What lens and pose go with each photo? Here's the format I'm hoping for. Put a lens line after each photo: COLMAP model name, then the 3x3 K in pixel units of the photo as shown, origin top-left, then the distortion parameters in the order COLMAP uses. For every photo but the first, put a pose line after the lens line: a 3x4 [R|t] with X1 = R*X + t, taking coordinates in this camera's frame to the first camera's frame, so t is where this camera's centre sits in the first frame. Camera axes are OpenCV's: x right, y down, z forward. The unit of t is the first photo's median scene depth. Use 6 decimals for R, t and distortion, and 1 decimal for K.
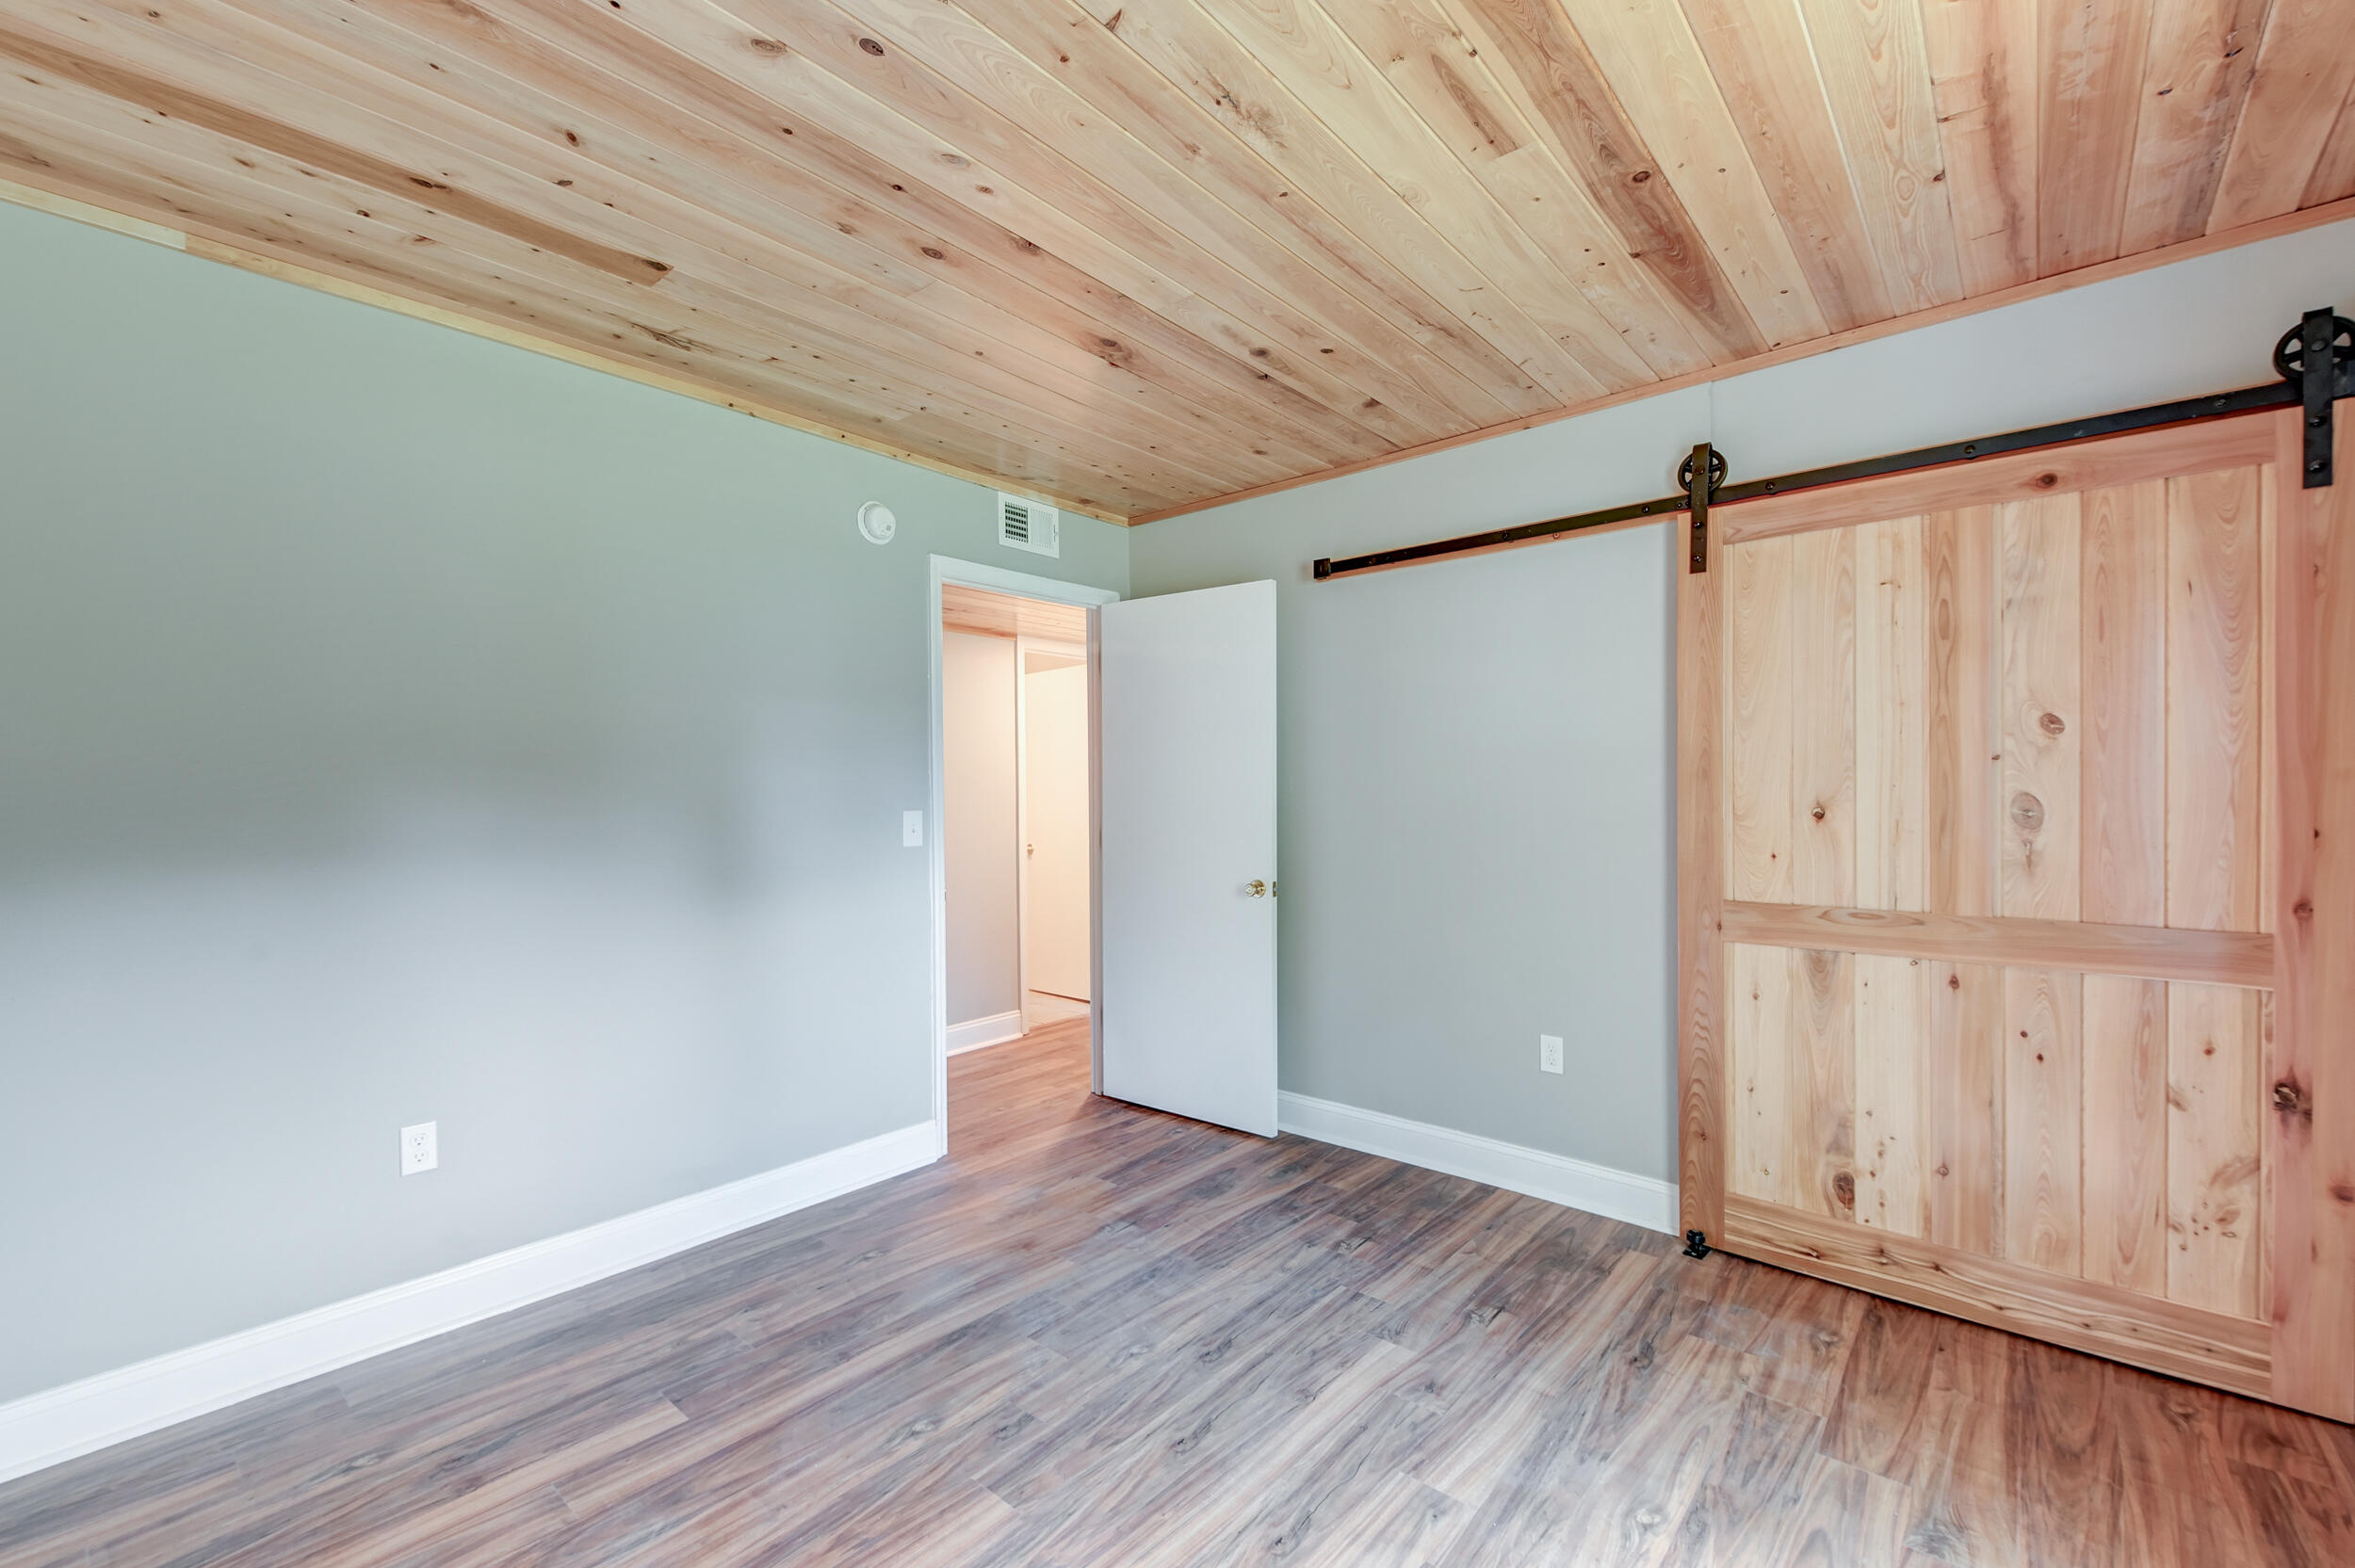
lens RADIAL K [[998.5, 0, 1165.6], [0, 998.5, 795.0], [0, 0, 1]] dist [0.018750, -0.008934]
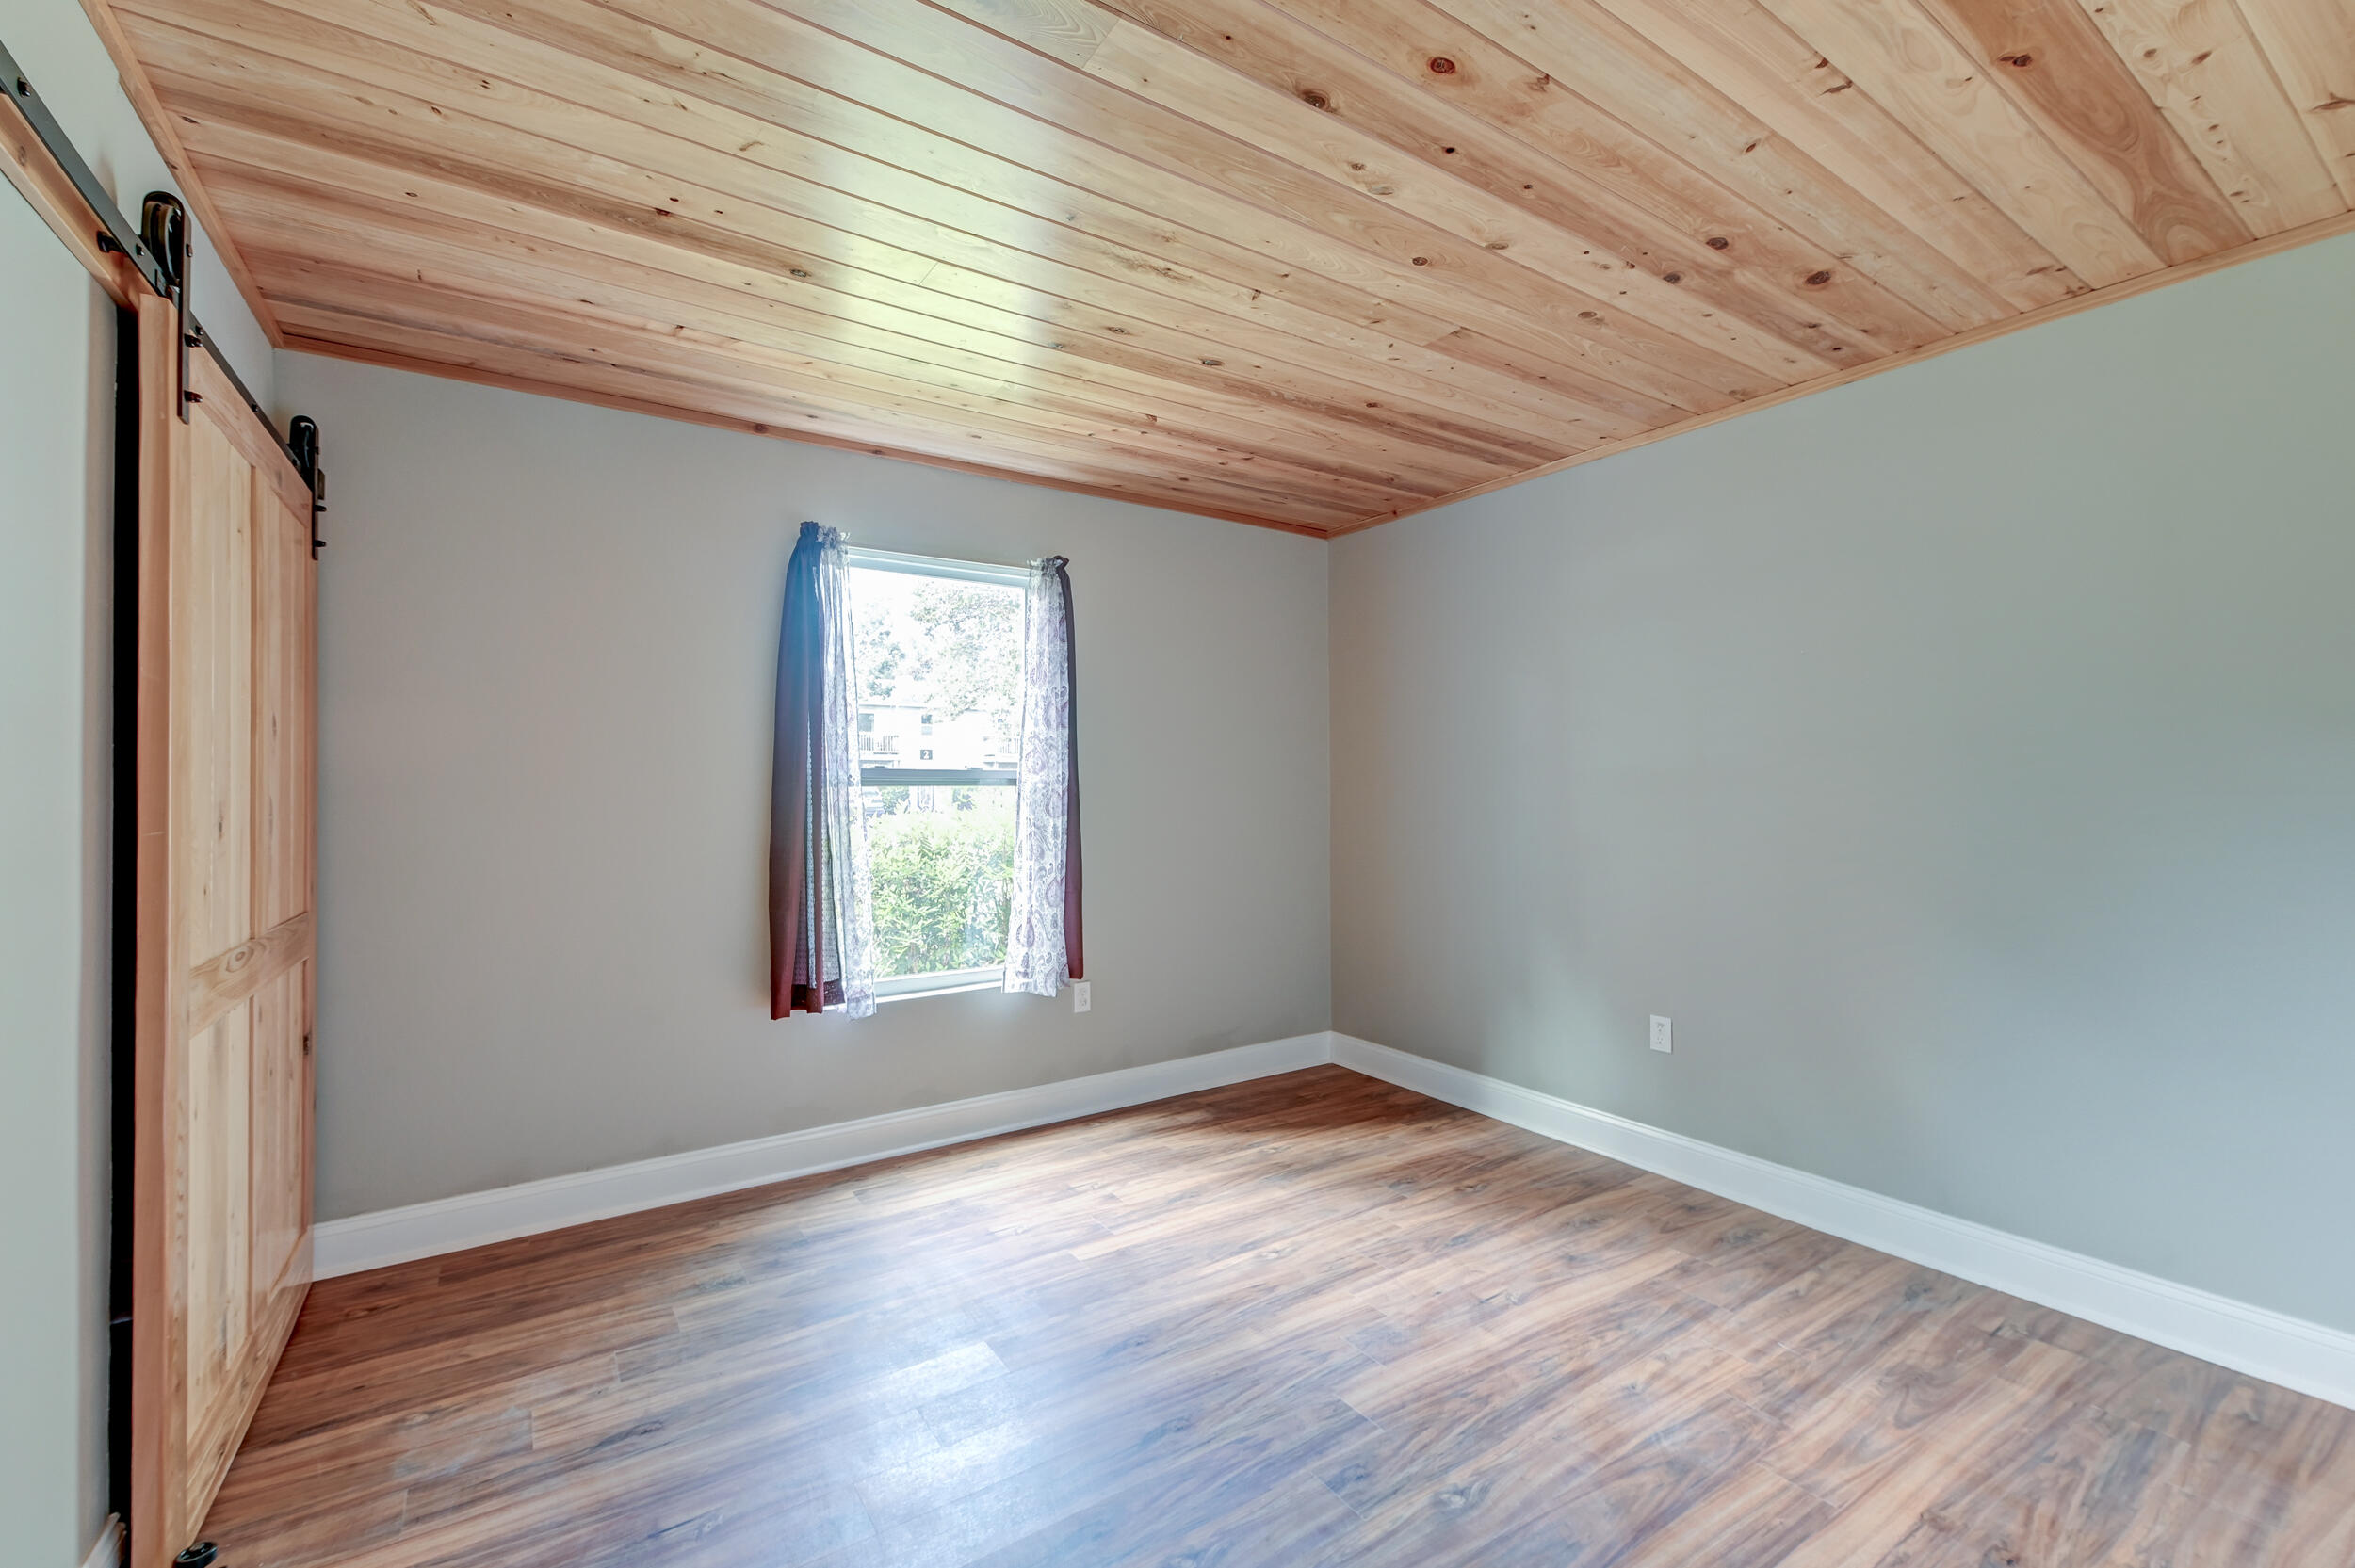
lens RADIAL K [[998.5, 0, 1185.6], [0, 998.5, 769.2], [0, 0, 1]] dist [0.018750, -0.008934]
pose [[-0.970602, 0.016483, 0.240123, -0.236028], [0.012134, 0.999735, -0.019581, 0.002409], [-0.240382, -0.016092, -0.970545, 1.925162]]
